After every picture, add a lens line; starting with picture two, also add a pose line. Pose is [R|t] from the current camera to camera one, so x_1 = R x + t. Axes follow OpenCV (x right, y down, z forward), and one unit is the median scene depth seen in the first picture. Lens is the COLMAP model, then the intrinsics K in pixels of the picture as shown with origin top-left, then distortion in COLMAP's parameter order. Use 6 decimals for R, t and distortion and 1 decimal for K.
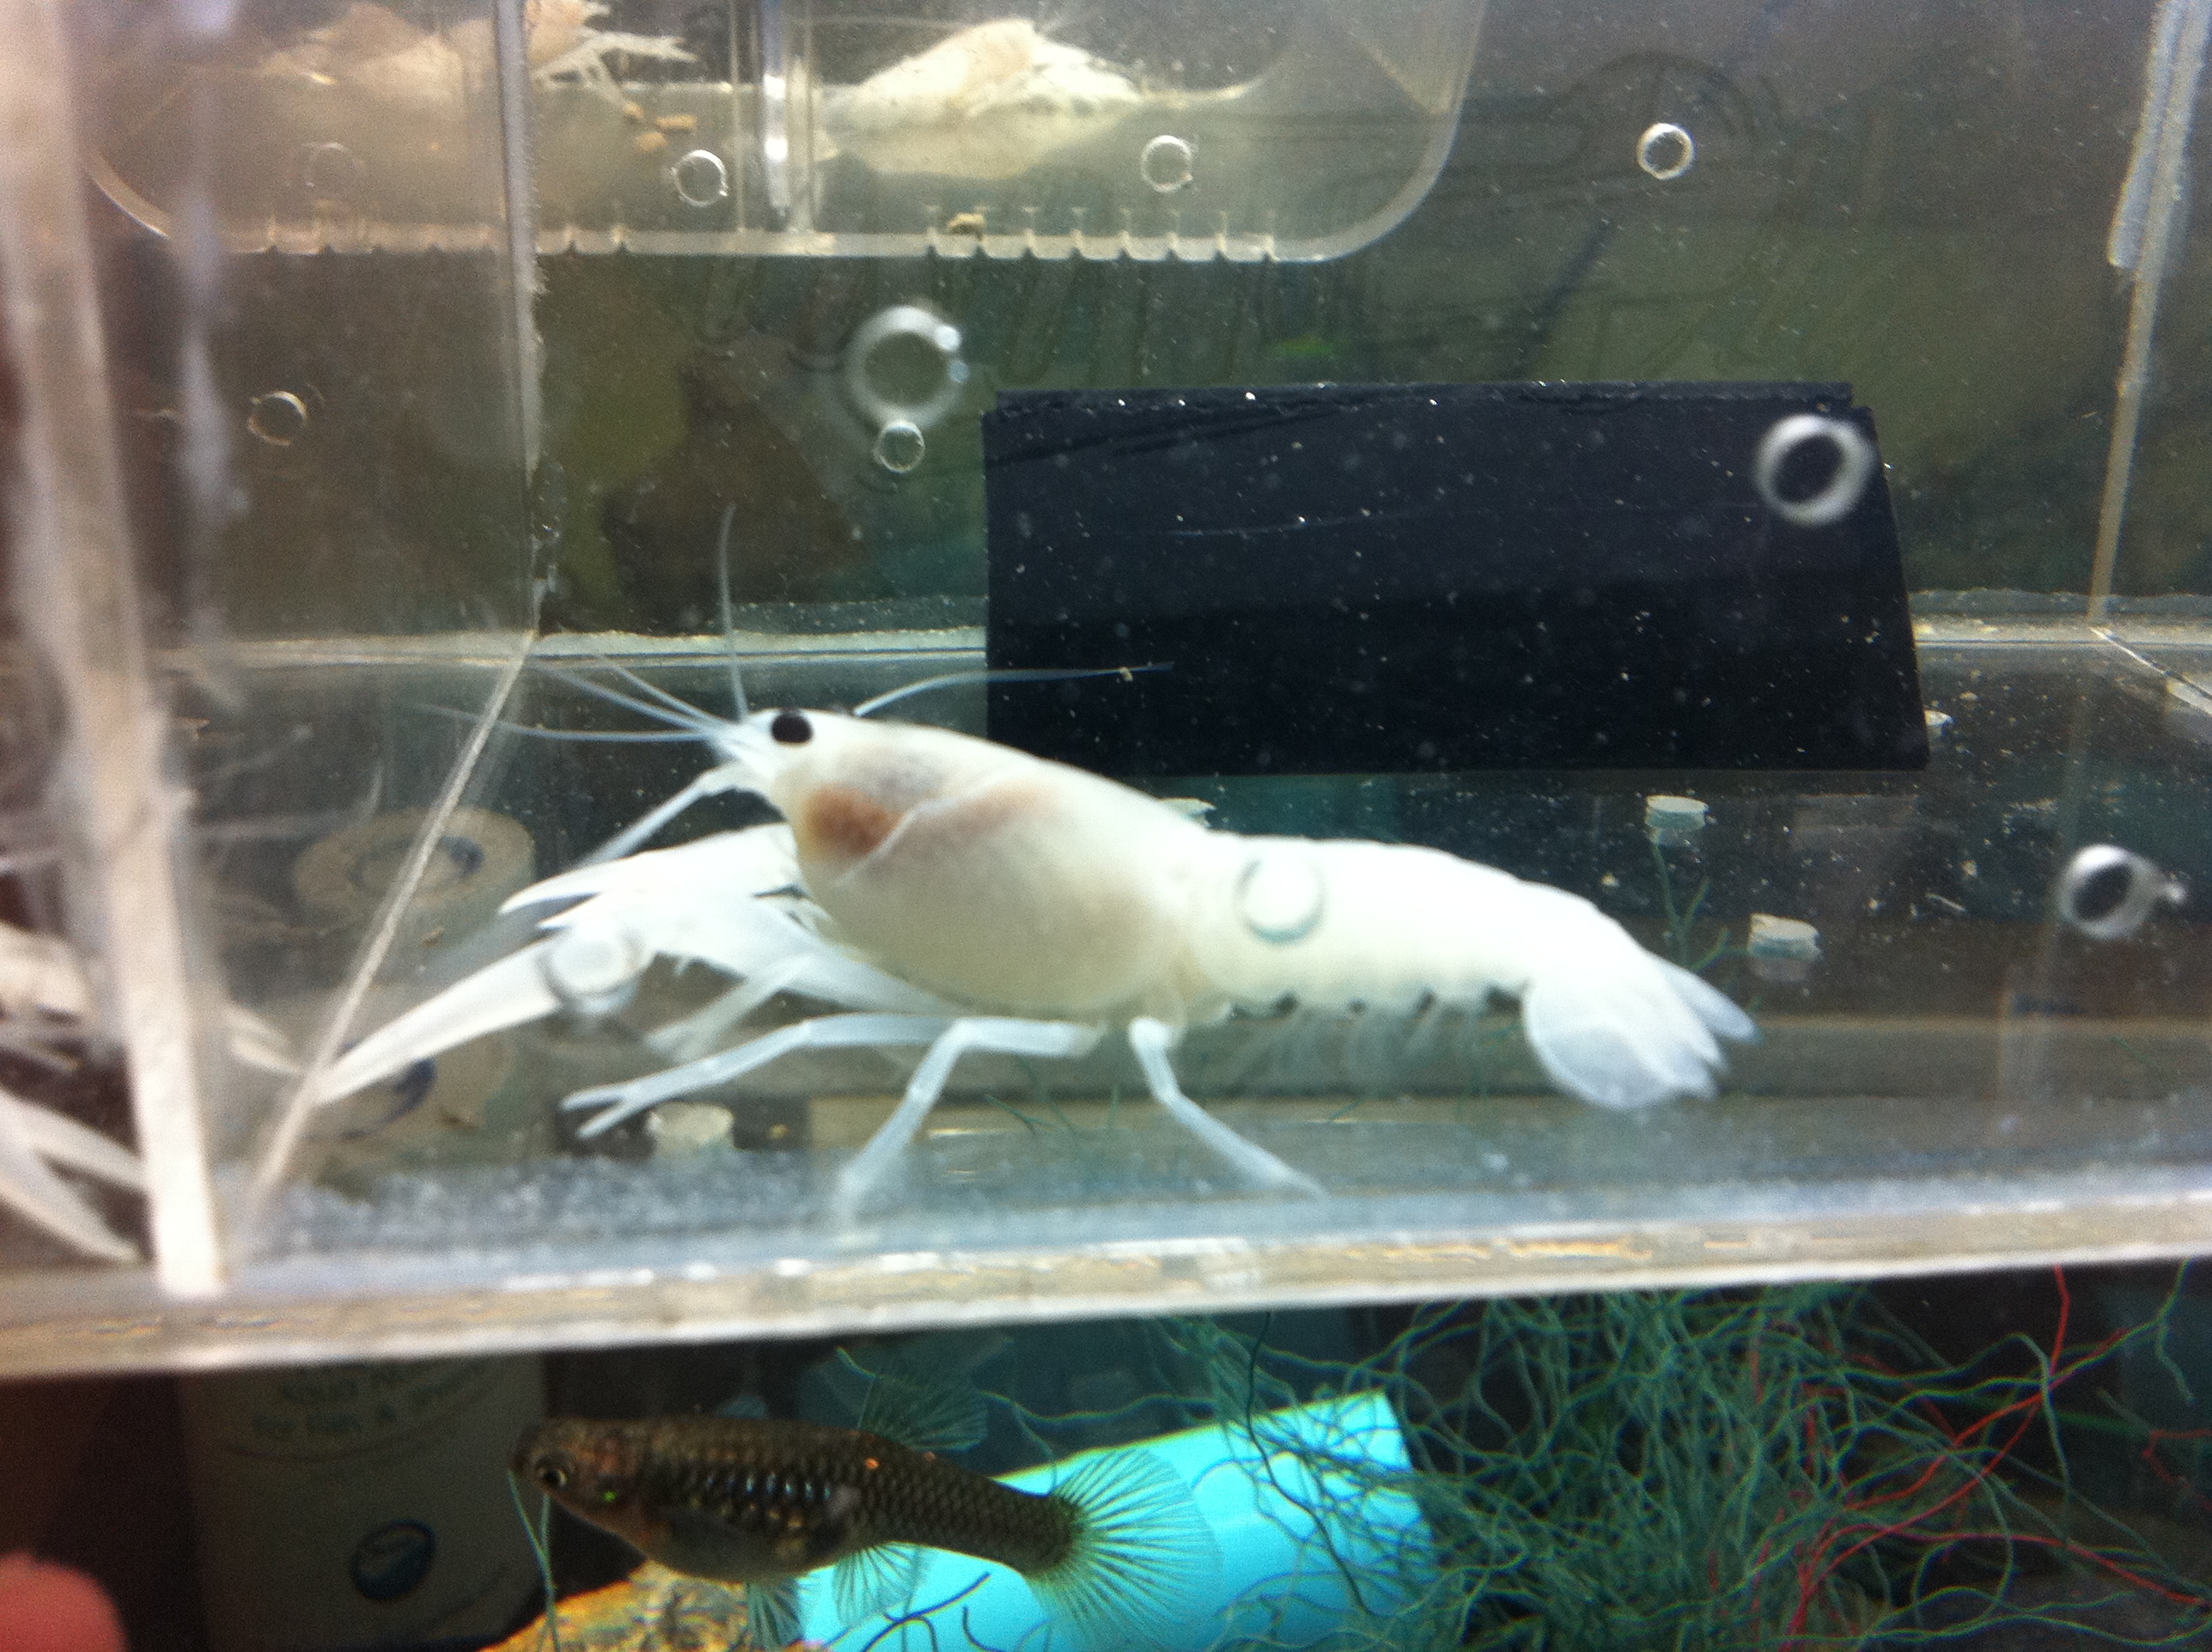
lens RADIAL K [[1880.3, 0, 1096.9], [0, 1880.3, 831.2], [0, 0, 1]] dist [-0.145693, 0.105047]
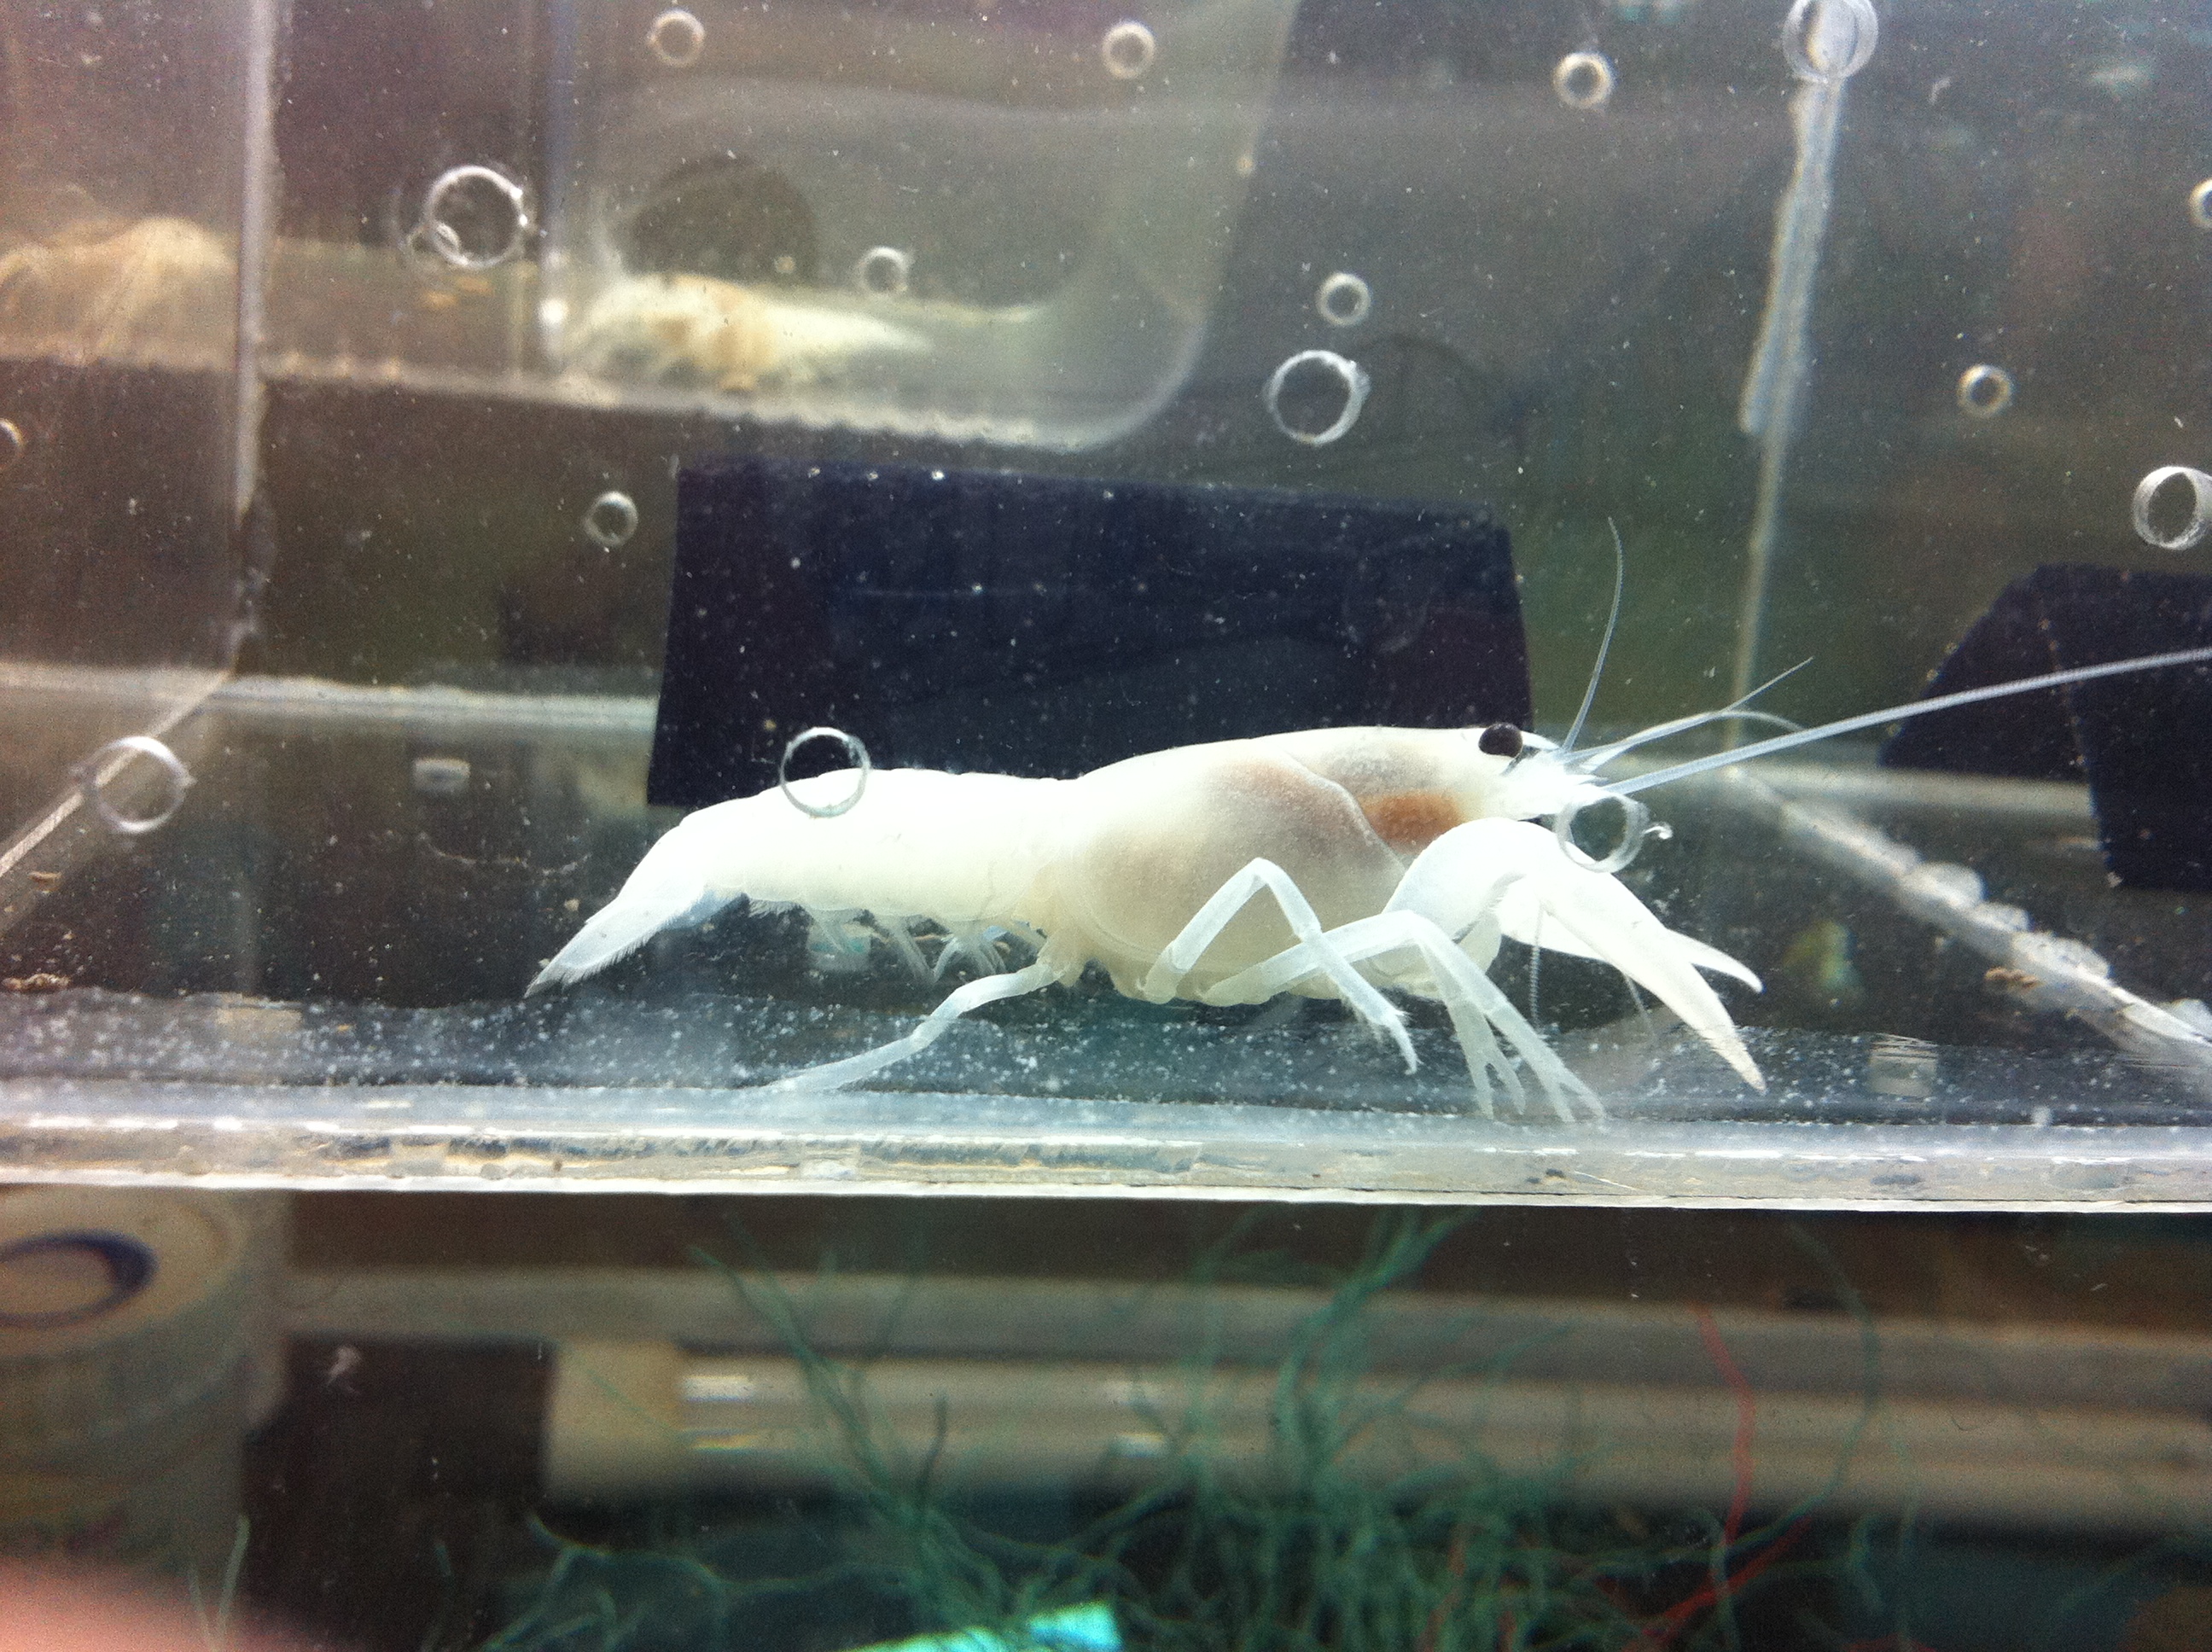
lens RADIAL K [[1852.5, 0, 1106.0], [0, 1852.5, 826.0], [0, 0, 1]] dist [0.003774, -0.166647]
pose [[0.991354, 0.065837, 0.113505, 0.063639], [-0.050330, 0.989642, -0.134444, 0.089623], [-0.121181, 0.127569, 0.984399, -0.025217]]
